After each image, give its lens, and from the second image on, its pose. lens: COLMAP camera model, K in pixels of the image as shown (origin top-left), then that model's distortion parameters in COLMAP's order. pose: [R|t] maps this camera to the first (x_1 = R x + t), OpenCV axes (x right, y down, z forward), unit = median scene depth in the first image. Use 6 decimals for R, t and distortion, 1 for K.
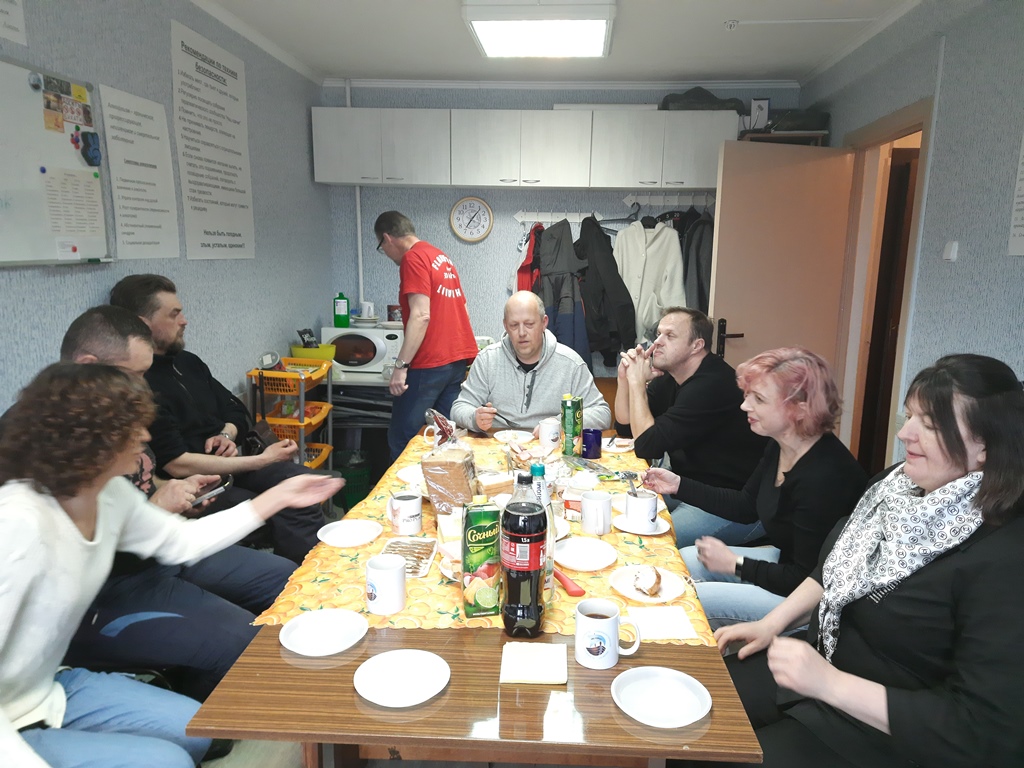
lens RADIAL K [[733.7, 0, 534.4], [0, 733.7, 402.4], [0, 0, 1]] dist [0.065574, -0.081063]
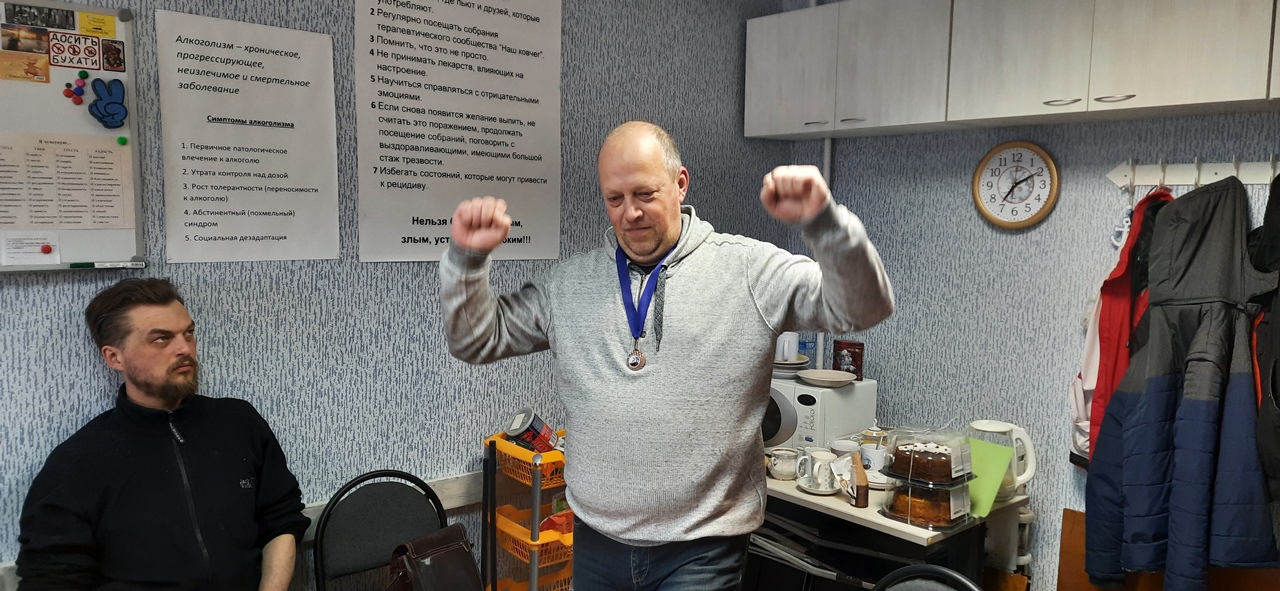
lens RADIAL K [[923.3, 0, 652.3], [0, 923.3, 295.3], [0, 0, 1]] dist [0.110961, -0.130884]
pose [[0.711319, 0.051499, -0.700980, 0.298238], [-0.145537, 0.986490, -0.075209, -0.143522], [0.687637, 0.155516, 0.709204, 0.617657]]
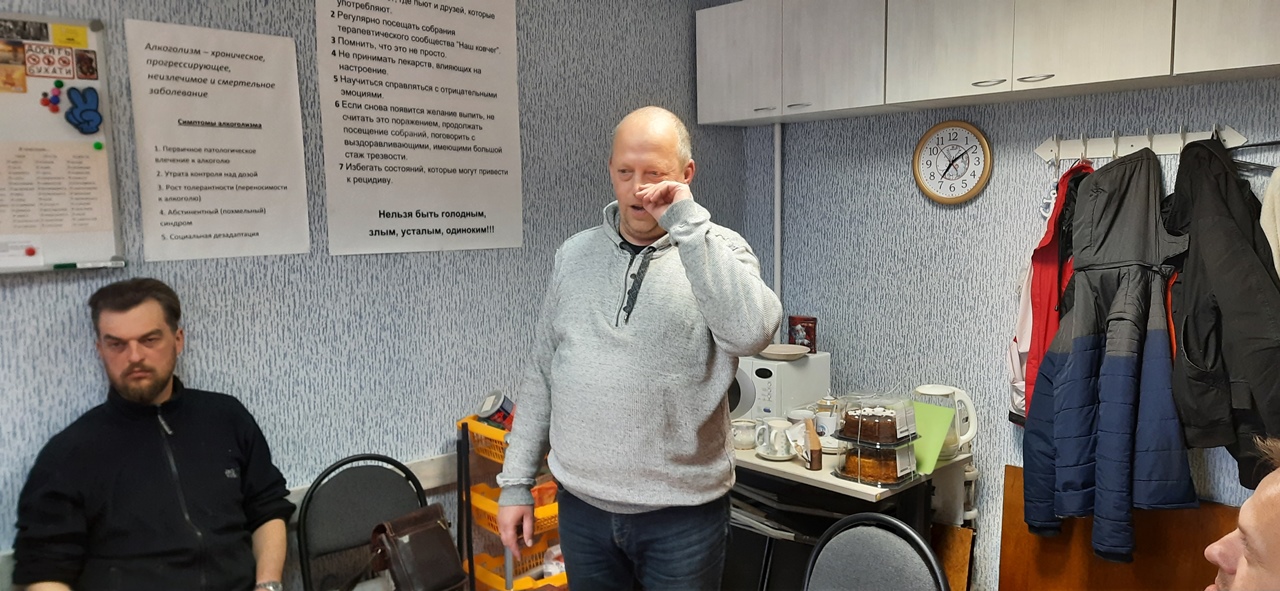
lens RADIAL K [[923.3, 0, 648.0], [0, 923.3, 296.4], [0, 0, 1]] dist [0.110961, -0.130884]
pose [[0.732405, 0.036528, -0.679888, 0.338421], [-0.109448, 0.991890, -0.064610, -0.135437], [0.672014, 0.121733, 0.730464, 0.591272]]
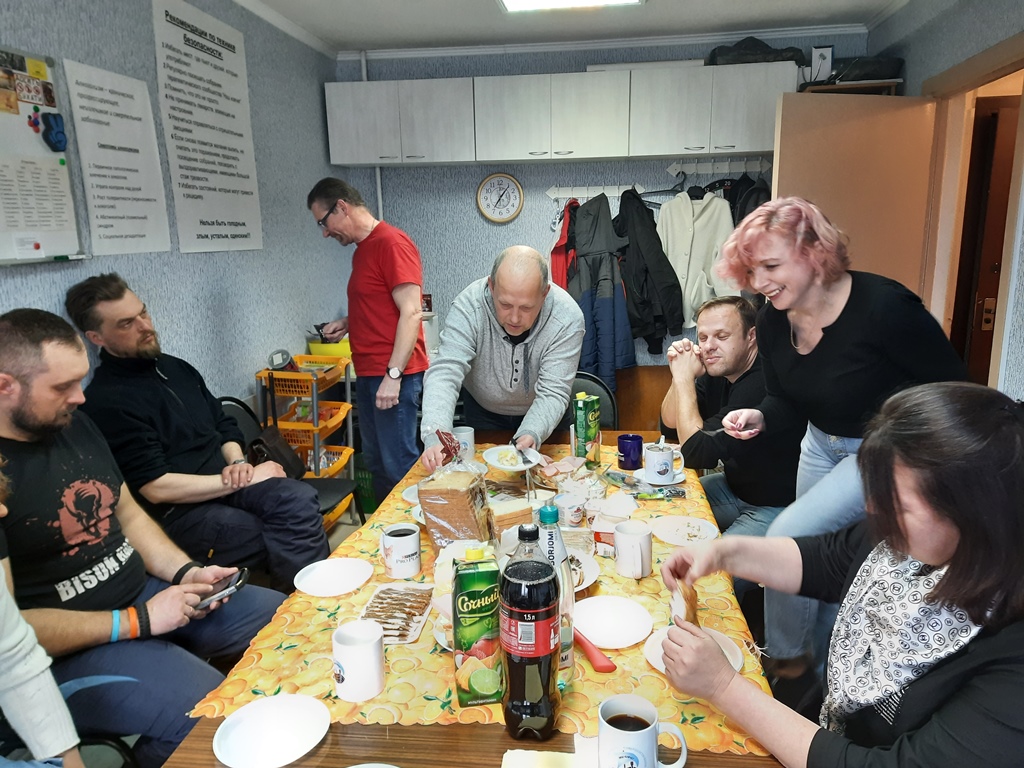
lens RADIAL K [[733.7, 0, 525.8], [0, 733.7, 399.4], [0, 0, 1]] dist [0.065574, -0.081063]
pose [[0.996666, -0.019279, -0.079282, 0.023184], [0.020909, 0.999586, 0.019782, -0.022894], [0.078868, -0.021374, 0.996656, 0.126351]]
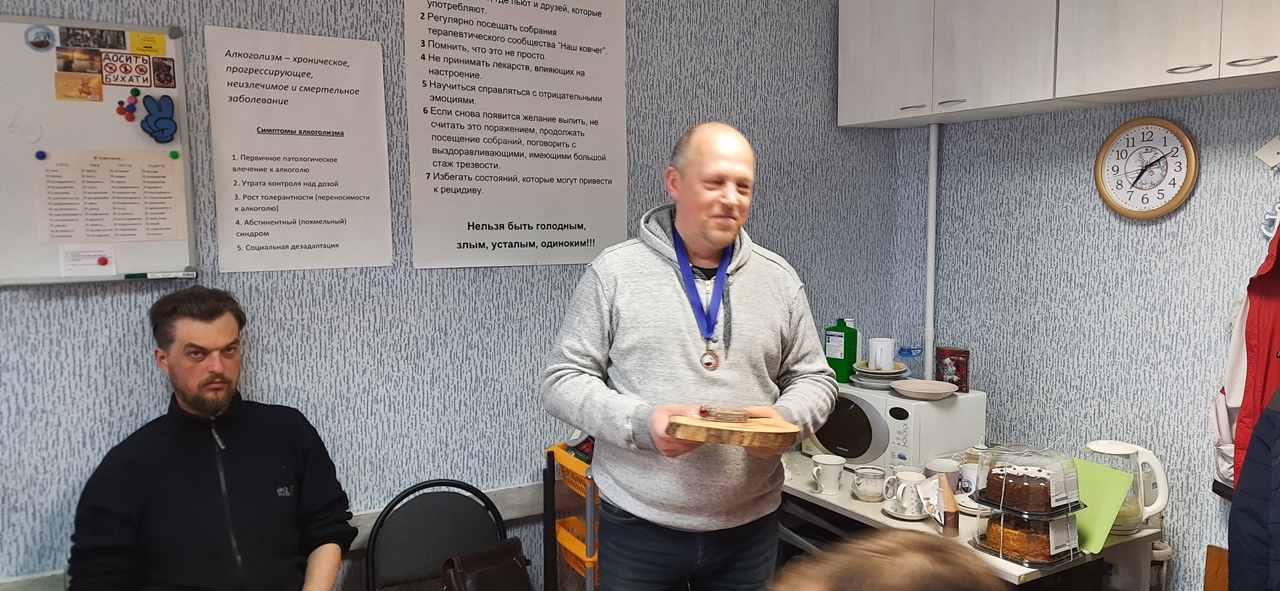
lens RADIAL K [[923.3, 0, 648.5], [0, 923.3, 293.8], [0, 0, 1]] dist [0.110961, -0.130884]
pose [[0.567876, 0.043822, -0.821947, 0.326419], [-0.148988, 0.987560, -0.050282, -0.165078], [0.809518, 0.151014, 0.567340, 0.728657]]
